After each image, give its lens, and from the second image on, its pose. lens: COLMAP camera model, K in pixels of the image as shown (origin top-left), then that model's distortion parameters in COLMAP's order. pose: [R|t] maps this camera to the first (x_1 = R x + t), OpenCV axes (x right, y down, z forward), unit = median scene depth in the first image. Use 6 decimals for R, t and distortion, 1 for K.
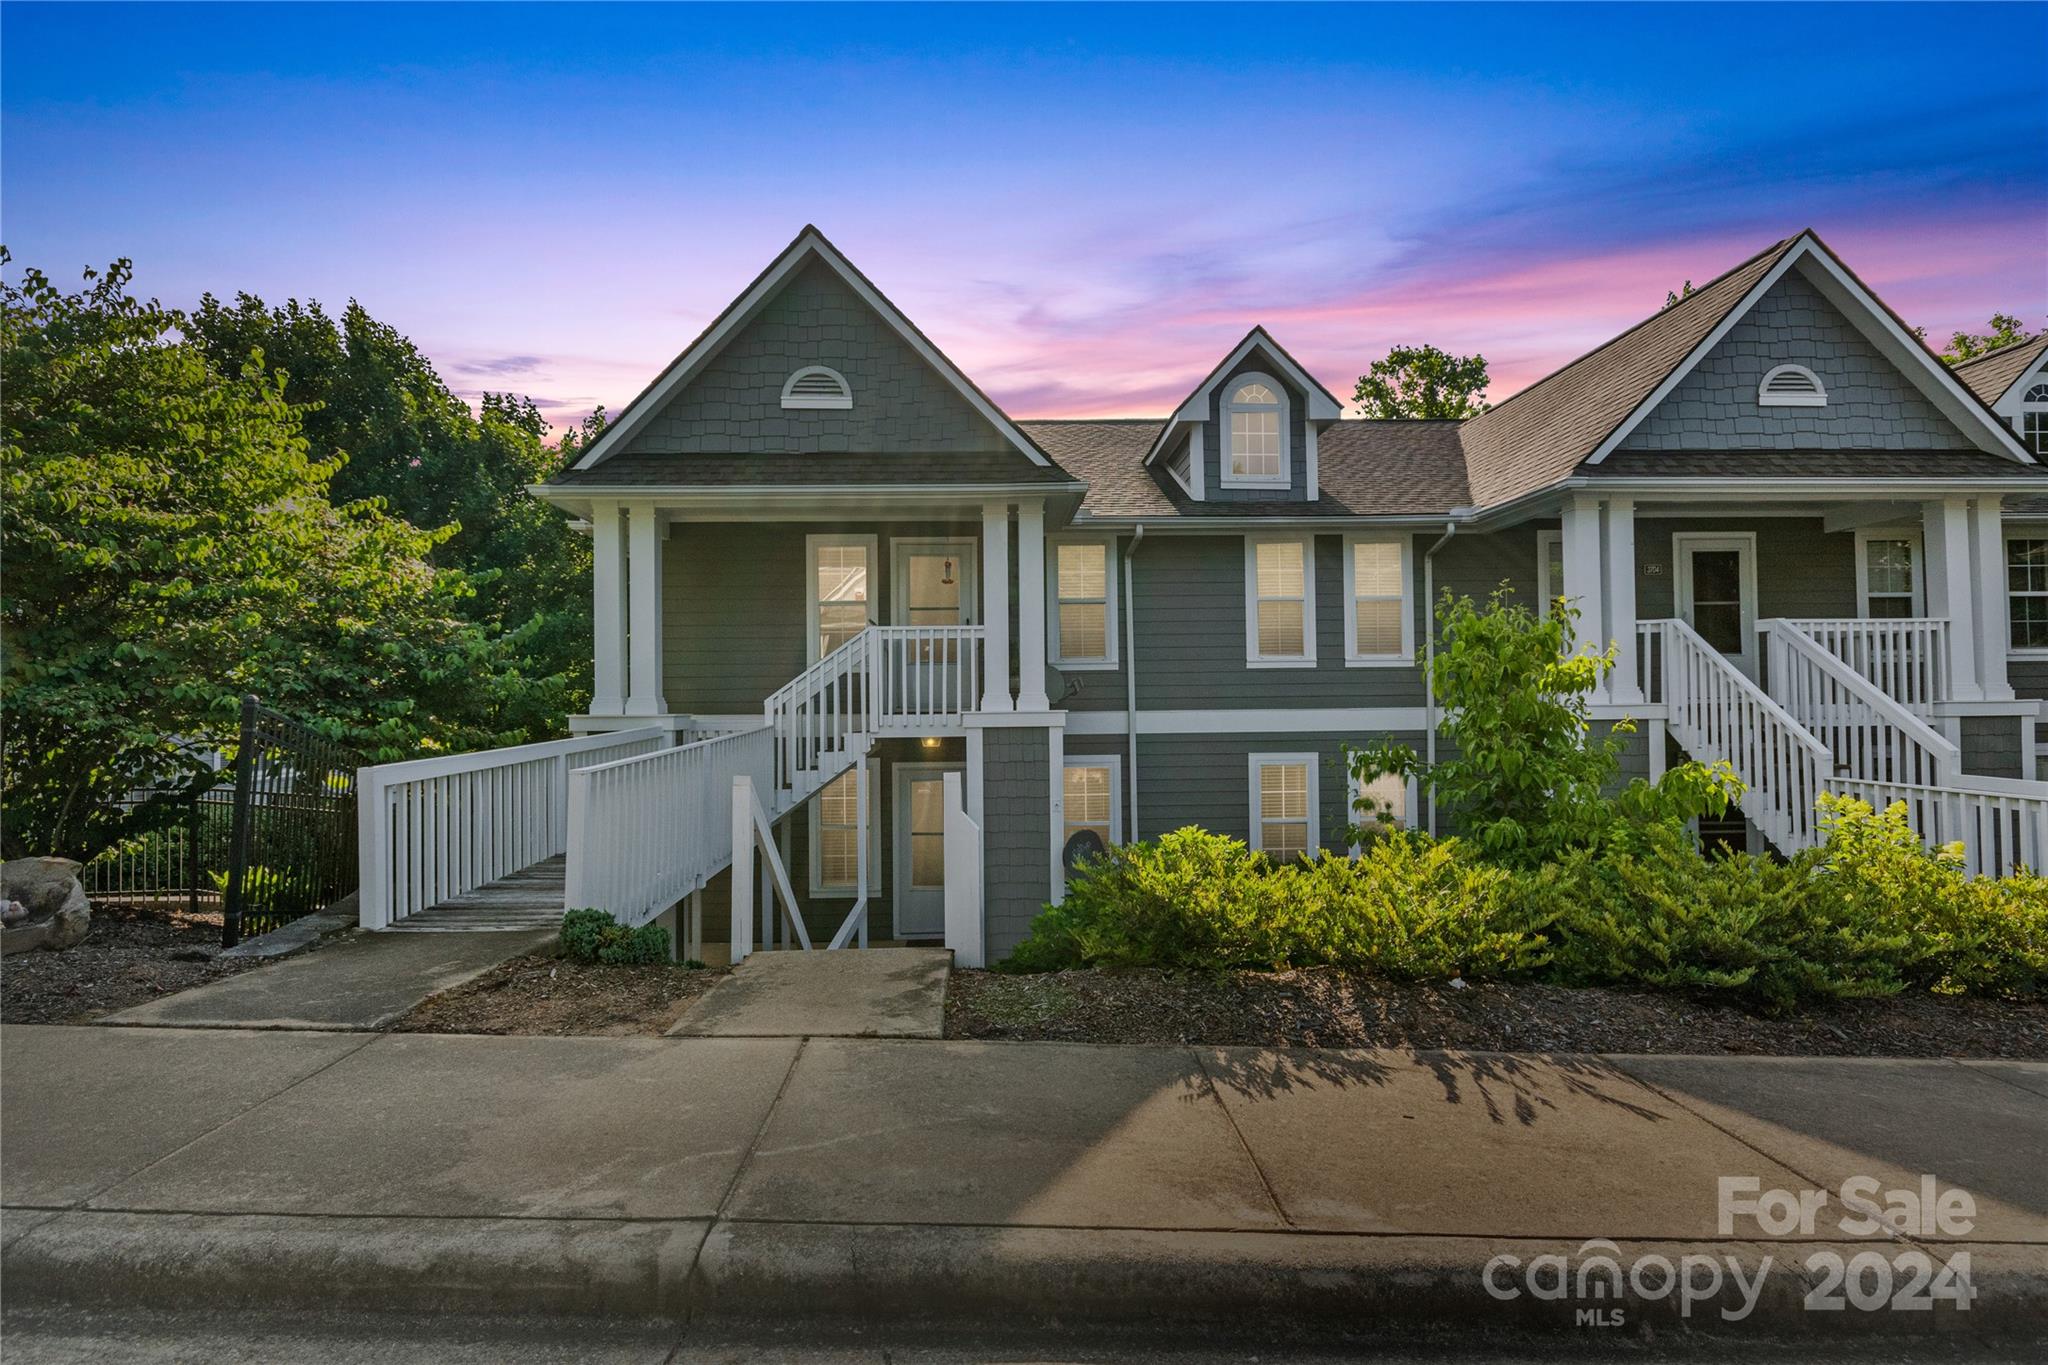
lens RADIAL K [[1029.2, 0, 1018.5], [0, 1029.2, 683.8], [0, 0, 1]] dist [0.005107, 0.000708]
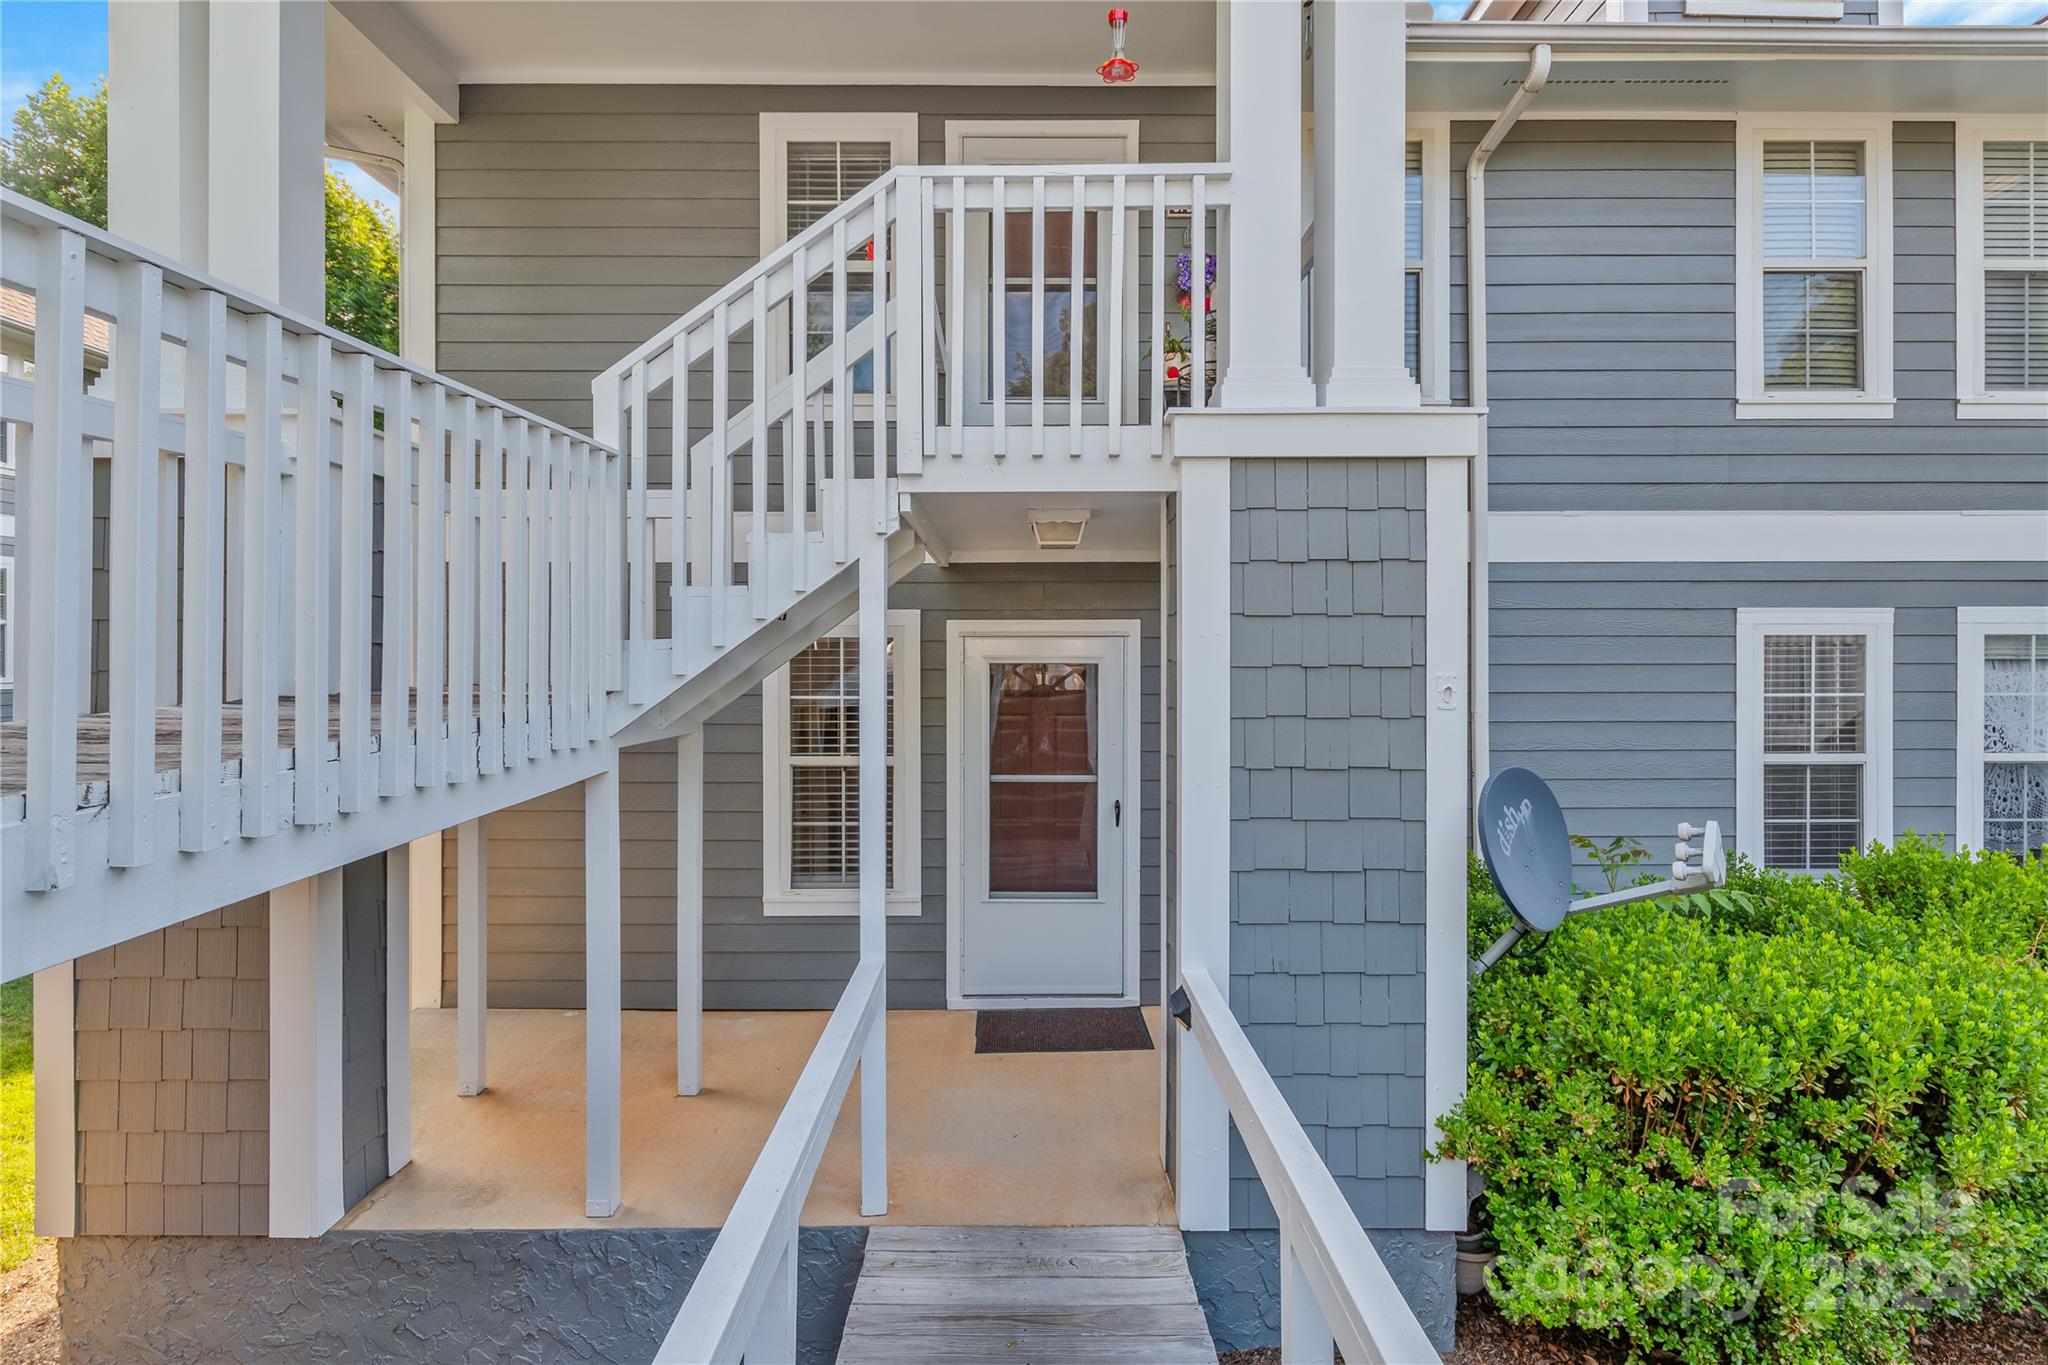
lens RADIAL K [[1029.2, 0, 1026.0], [0, 1029.2, 676.9], [0, 0, 1]] dist [0.005107, 0.000708]
pose [[0.999064, 0.007390, -0.042614, -0.085466], [-0.005771, 0.999262, 0.037986, 0.100973], [0.042863, -0.037705, 0.998369, 0.653658]]
